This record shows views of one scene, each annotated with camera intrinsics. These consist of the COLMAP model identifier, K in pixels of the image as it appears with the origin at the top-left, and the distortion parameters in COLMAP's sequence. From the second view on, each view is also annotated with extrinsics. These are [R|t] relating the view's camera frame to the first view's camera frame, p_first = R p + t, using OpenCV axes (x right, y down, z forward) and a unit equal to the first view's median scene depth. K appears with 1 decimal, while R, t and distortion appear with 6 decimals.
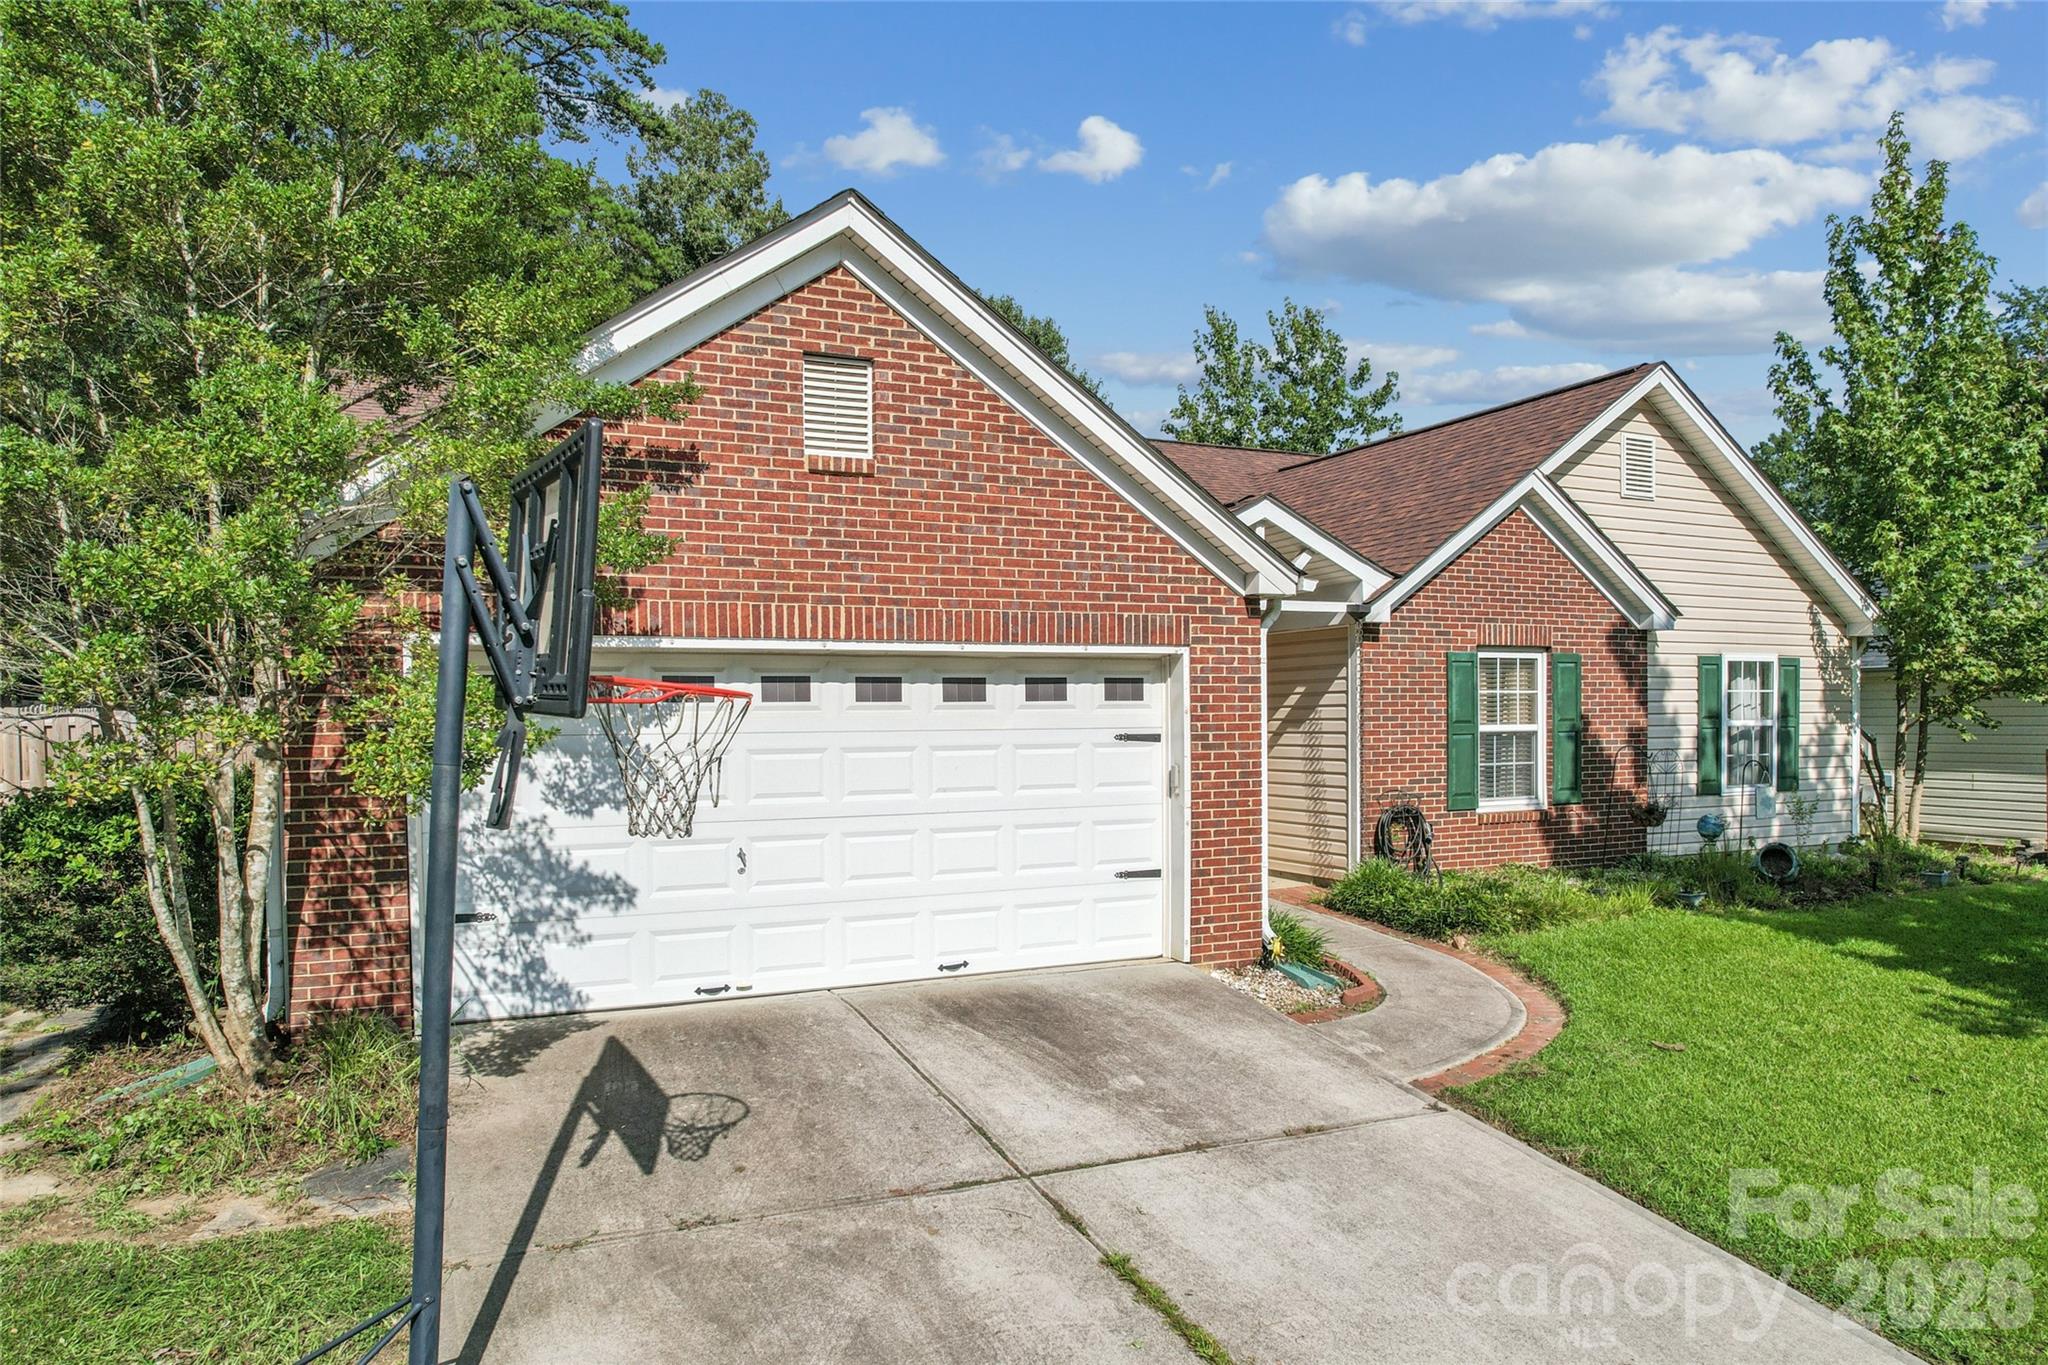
lens RADIAL K [[1331.8, 0, 1023.3], [0, 1331.8, 763.2], [0, 0, 1]] dist [-0.055805, 0.000896]
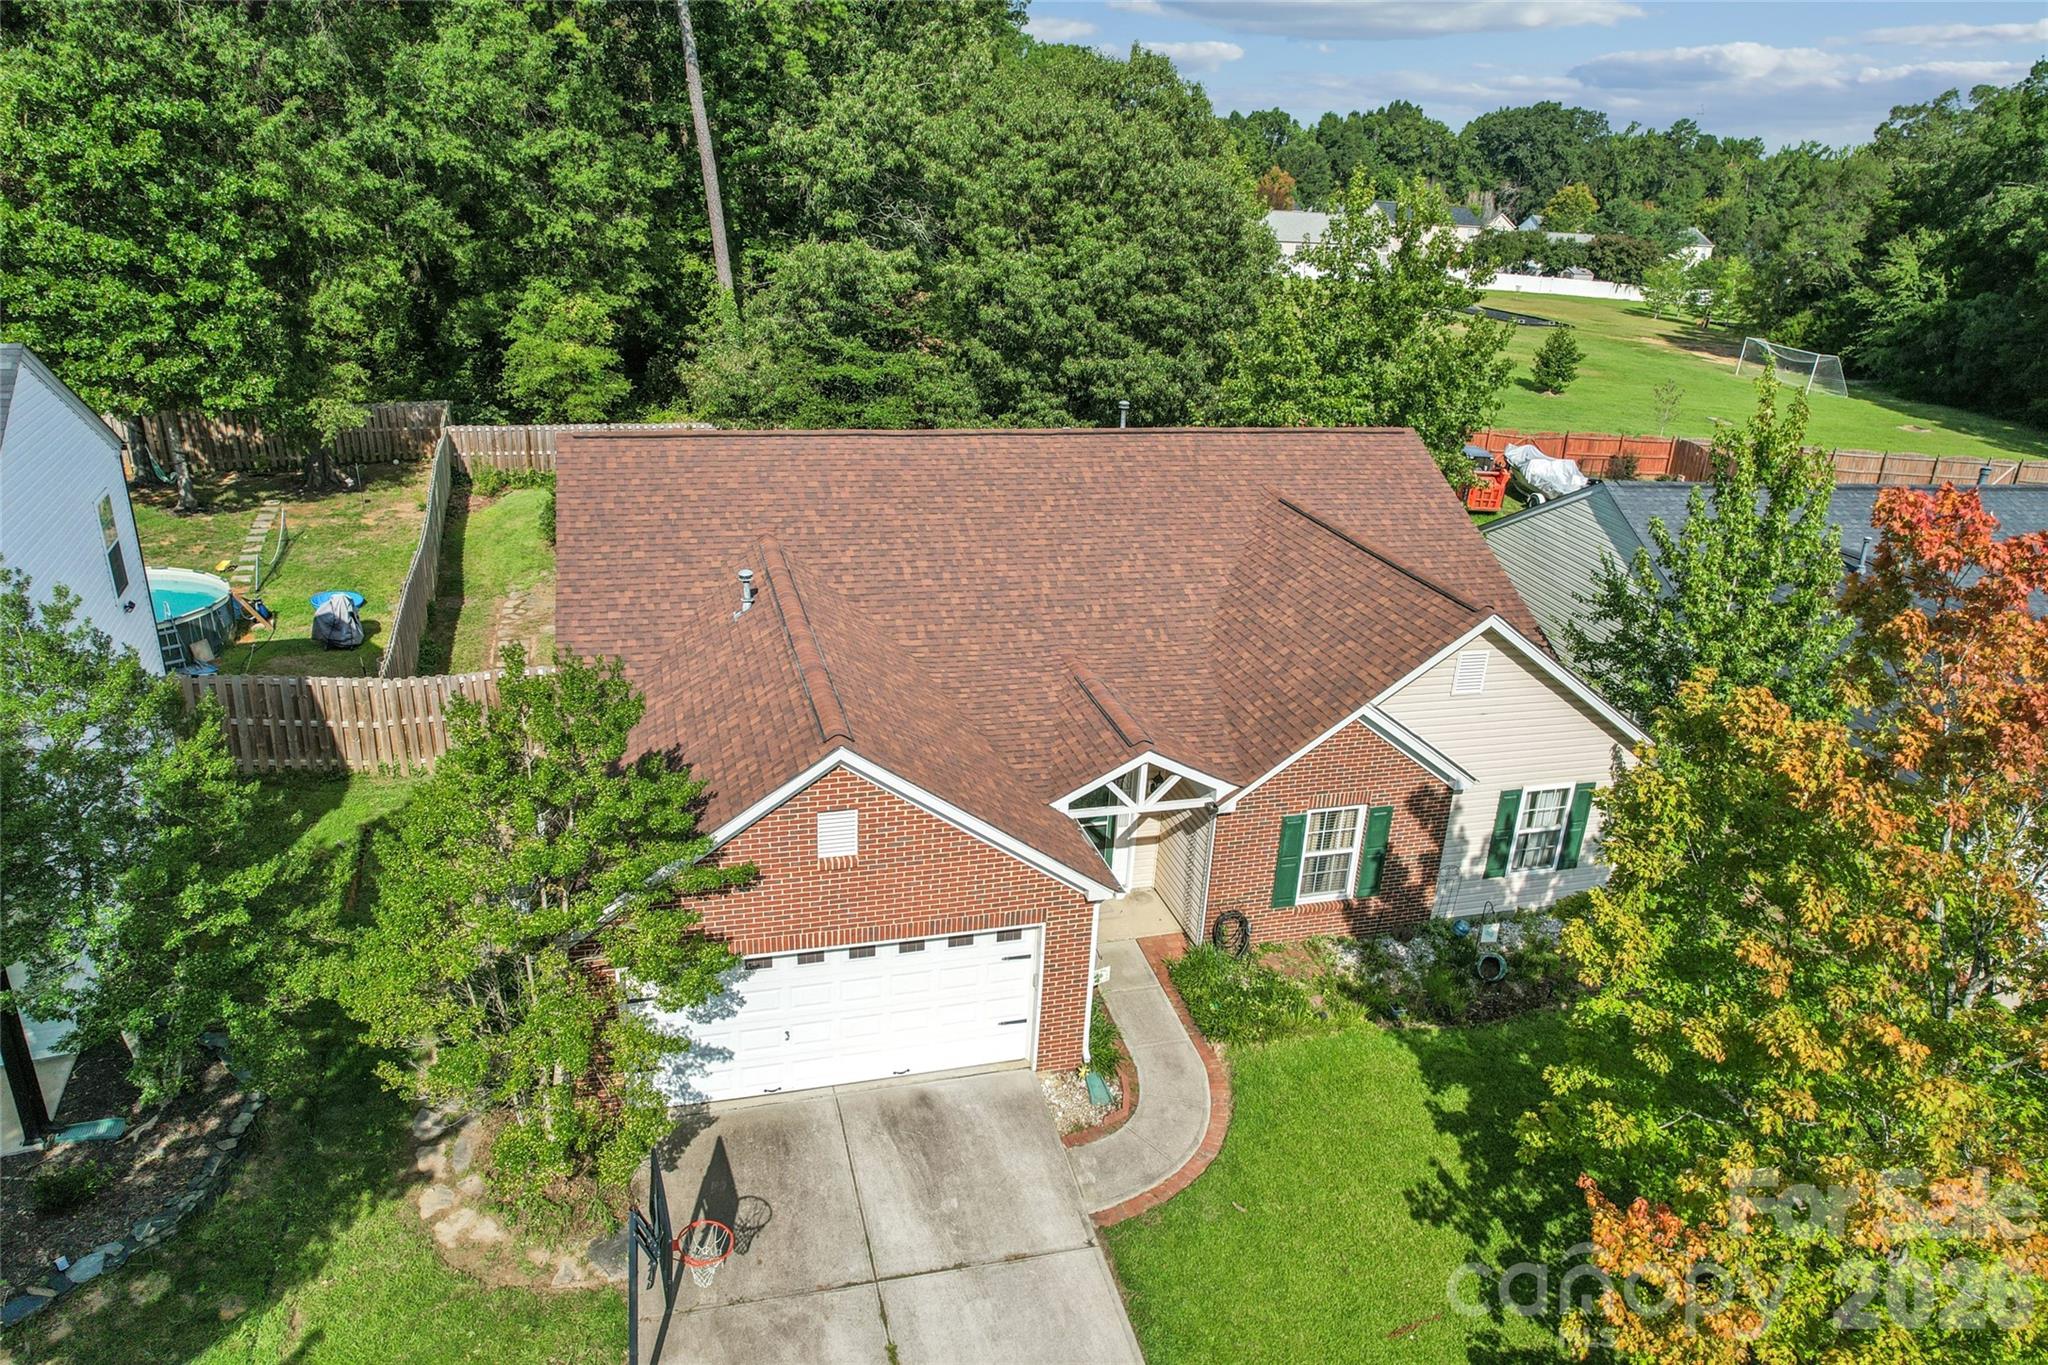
lens RADIAL K [[1320.9, 0, 1024.0], [0, 1320.9, 682.5], [0, 0, 1]] dist [-0.063928, 0.056268]
pose [[0.985448, 0.109829, -0.129730, 0.209858], [-0.061155, 0.941197, 0.332278, -0.698428], [0.158595, -0.319509, 0.934217, -0.376075]]
